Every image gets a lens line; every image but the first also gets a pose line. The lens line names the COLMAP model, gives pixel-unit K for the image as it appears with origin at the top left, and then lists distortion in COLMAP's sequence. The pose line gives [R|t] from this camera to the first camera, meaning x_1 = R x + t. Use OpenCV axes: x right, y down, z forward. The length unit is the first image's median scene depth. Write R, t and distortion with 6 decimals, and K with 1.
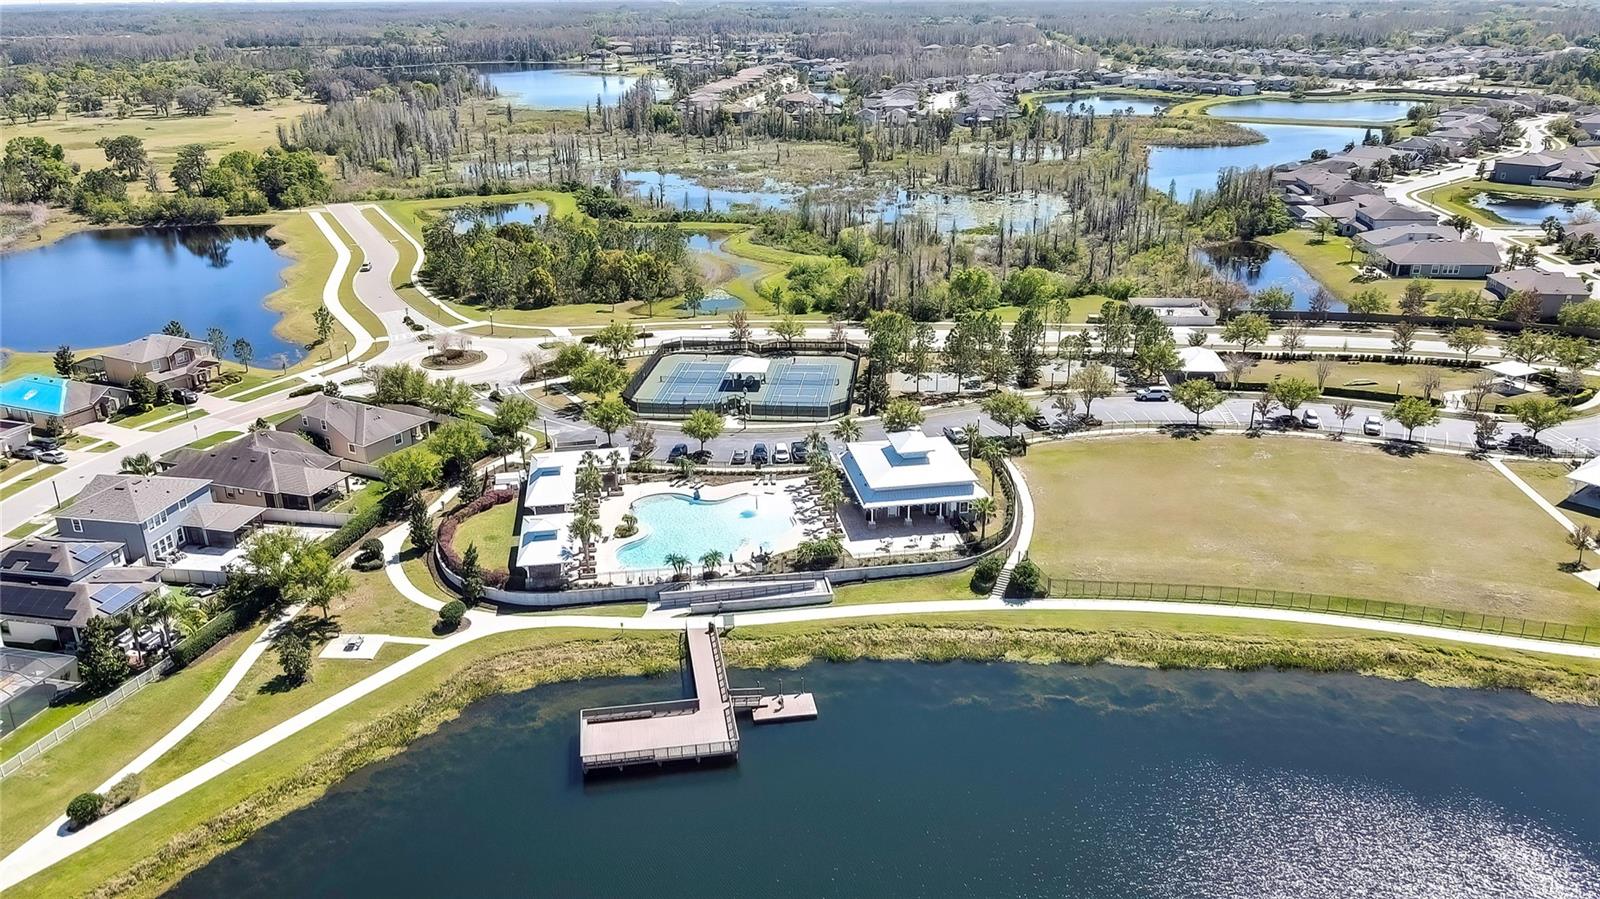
lens RADIAL K [[1171.5, 0, 796.7], [0, 1171.5, 473.4], [0, 0, 1]] dist [0.004060, 0.024800]
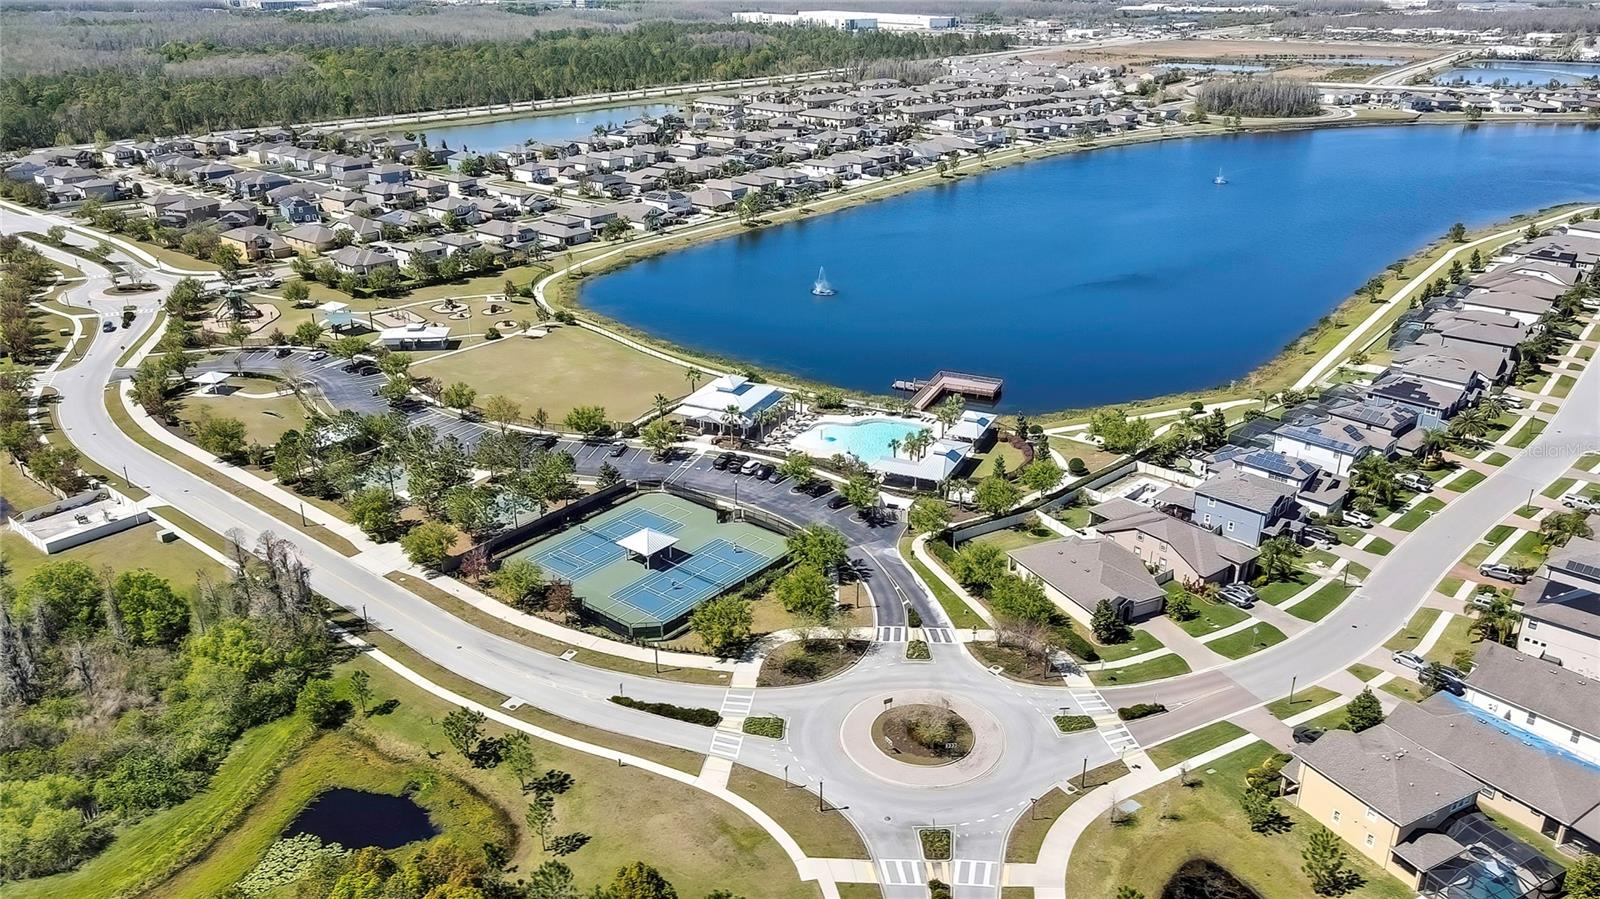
lens RADIAL K [[1171.5, 0, 796.7], [0, 1171.5, 473.4], [0, 0, 1]] dist [0.004060, 0.024800]
pose [[-0.838352, -0.203612, 0.505676, -0.872128], [0.221598, 0.720234, 0.657387, -1.040568], [-0.498057, 0.663179, -0.558689, 2.131517]]
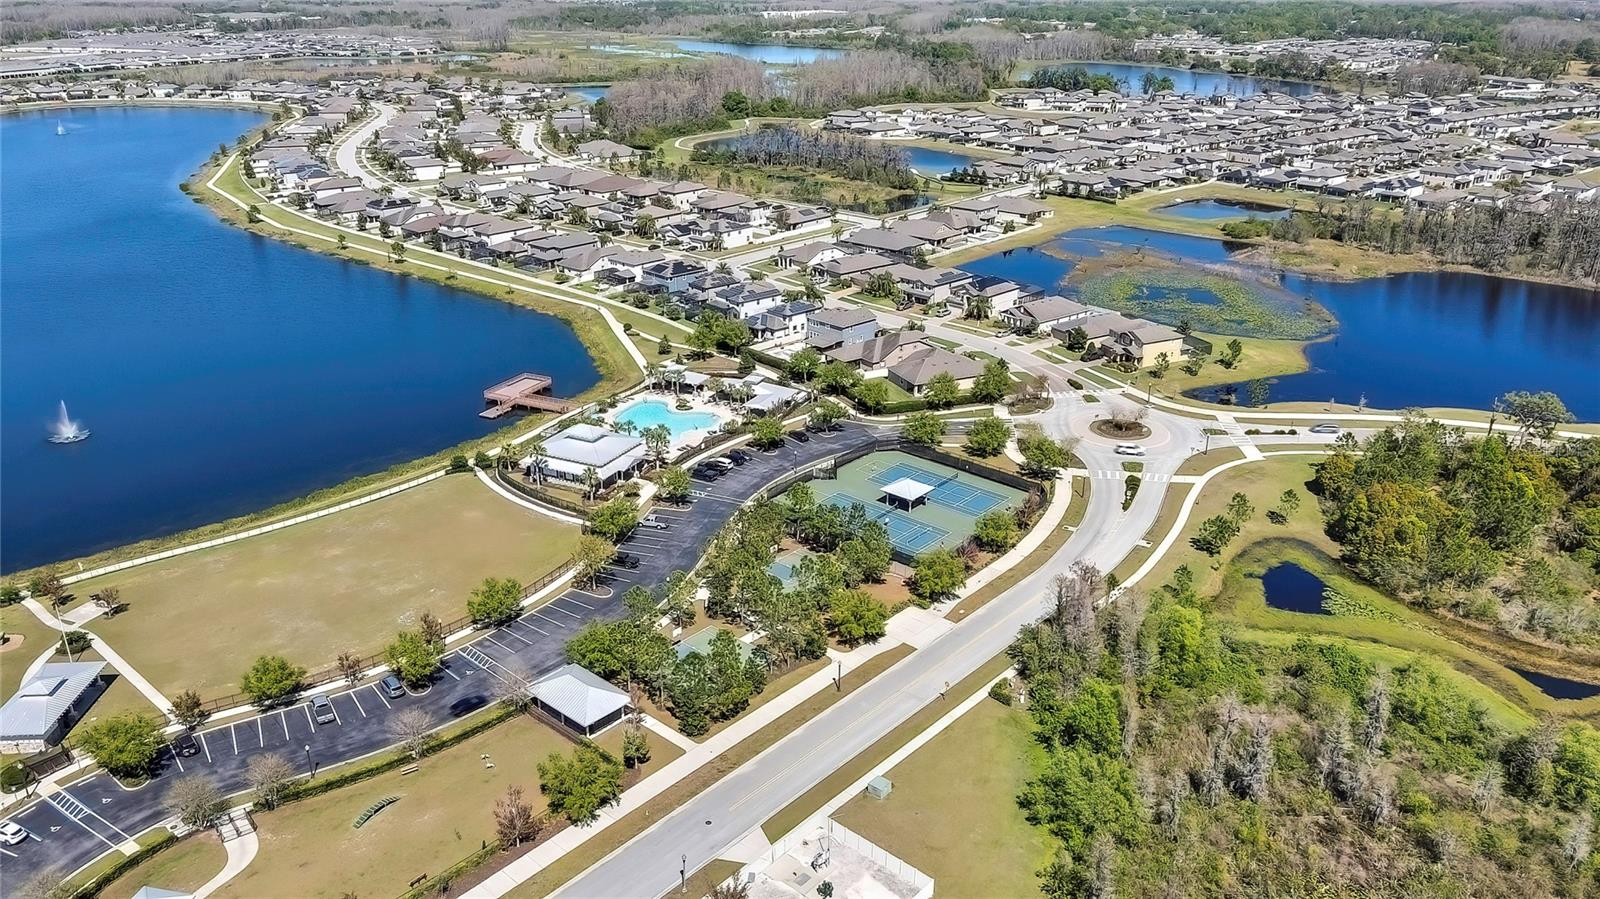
lens RADIAL K [[1171.5, 0, 796.7], [0, 1171.5, 473.4], [0, 0, 1]] dist [0.004060, 0.024800]
pose [[-0.577273, 0.337655, -0.743468, 1.133184], [-0.305460, 0.755092, 0.580112, -0.985005], [0.757265, 0.561982, -0.332754, 1.900474]]
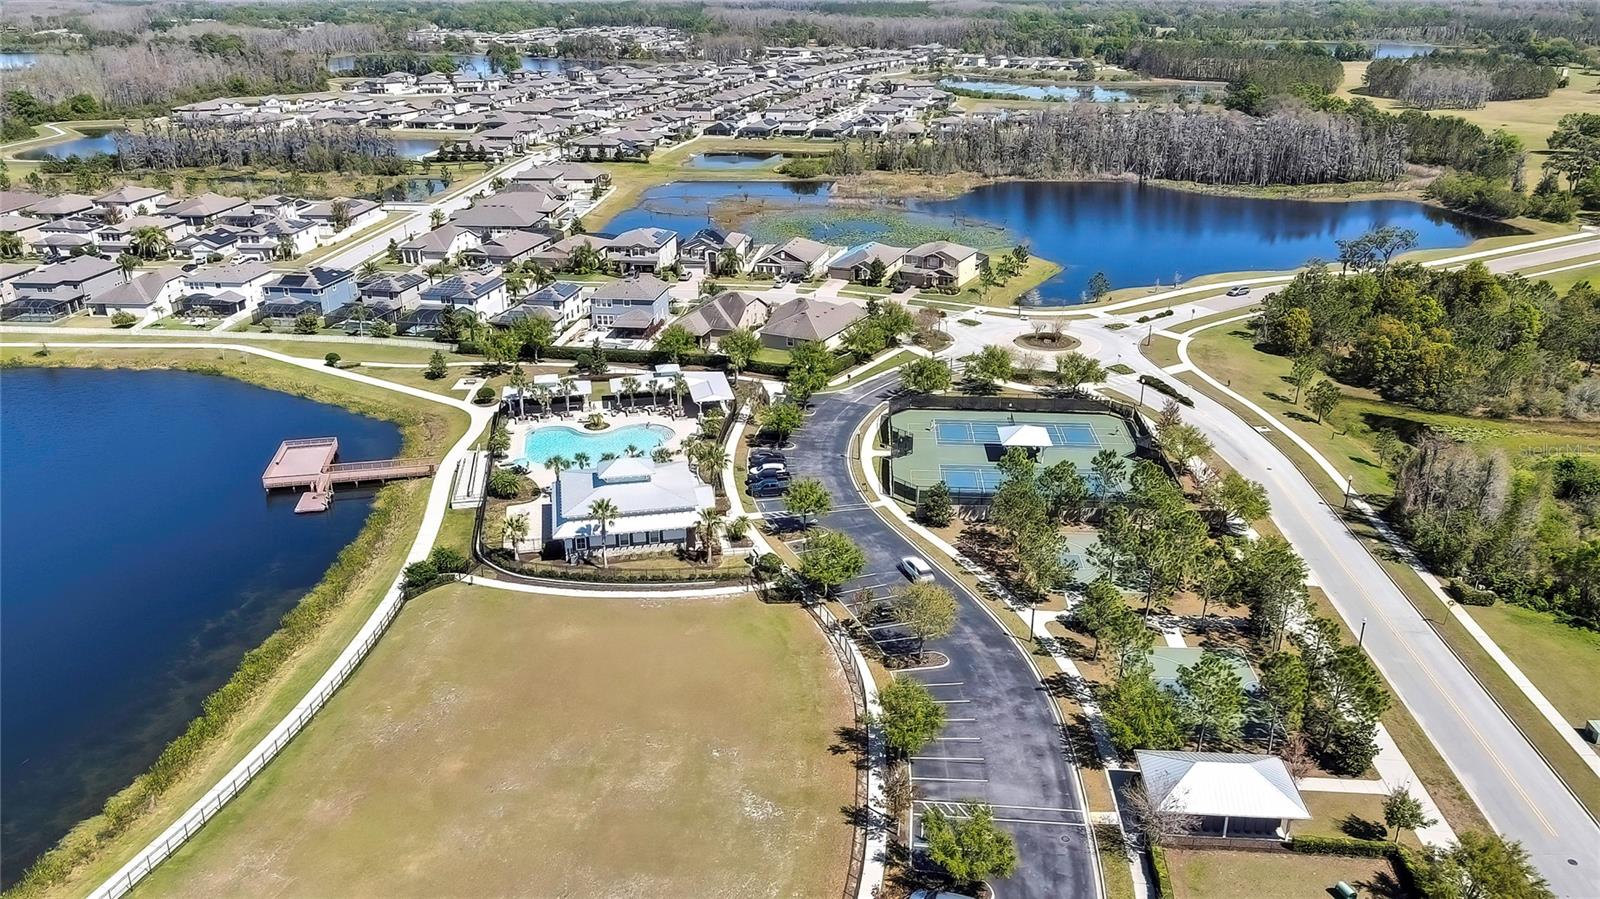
lens RADIAL K [[1171.5, 0, 796.7], [0, 1171.5, 473.4], [0, 0, 1]] dist [0.004060, 0.024800]
pose [[0.038563, 0.403939, -0.913973, 1.071619], [-0.378756, 0.852311, 0.360707, -0.459996], [0.924693, 0.332263, 0.185862, 1.078448]]
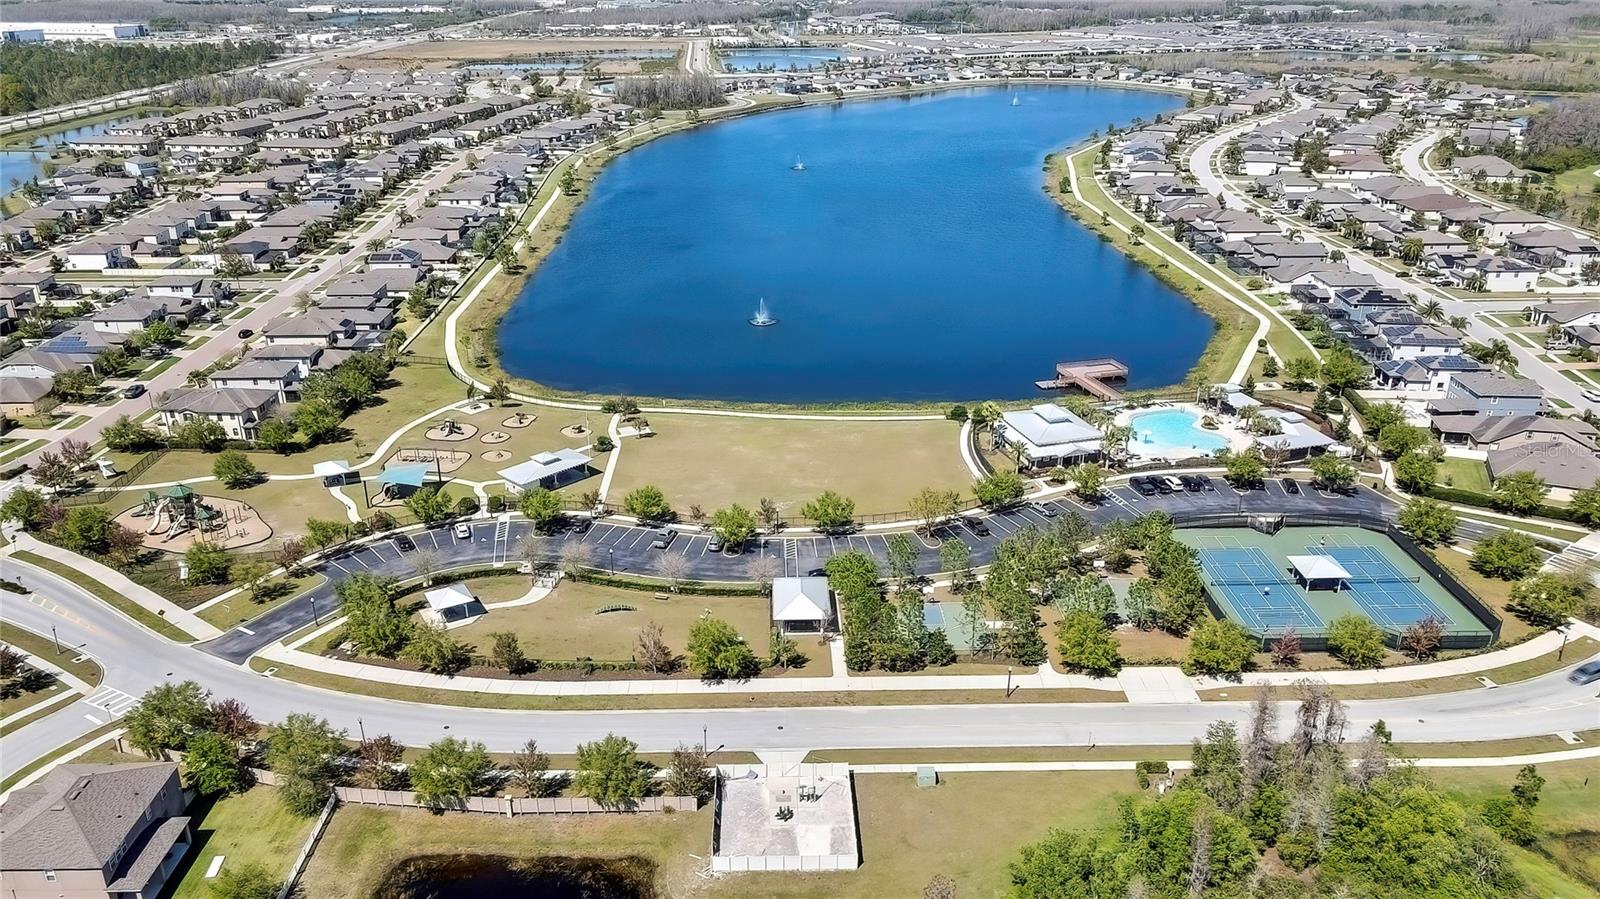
lens RADIAL K [[1171.5, 0, 796.7], [0, 1171.5, 473.4], [0, 0, 1]] dist [0.004060, 0.024800]
pose [[-0.989896, 0.071544, -0.122426, 0.662183], [-0.039021, 0.692607, 0.720259, -1.126786], [0.136324, 0.717758, -0.682817, 2.254073]]
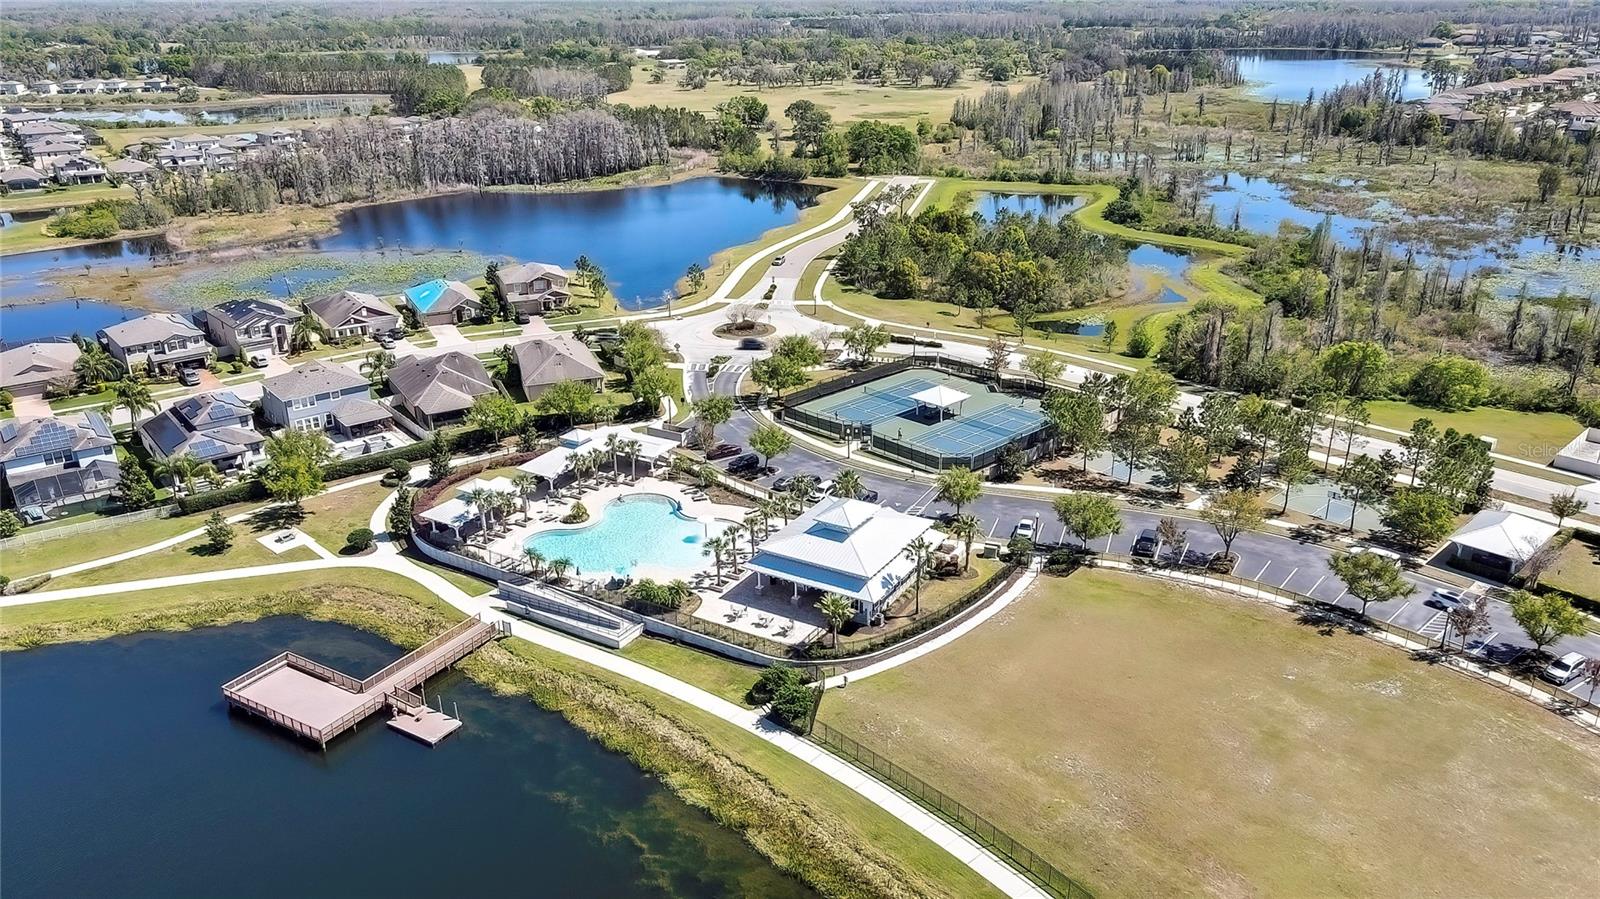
lens RADIAL K [[1171.5, 0, 796.7], [0, 1171.5, 473.4], [0, 0, 1]] dist [0.004060, 0.024800]
pose [[0.767168, 0.255369, -0.588421, 0.629573], [-0.247369, 0.964161, 0.095923, -0.141666], [0.591829, 0.071968, 0.802844, 0.338888]]
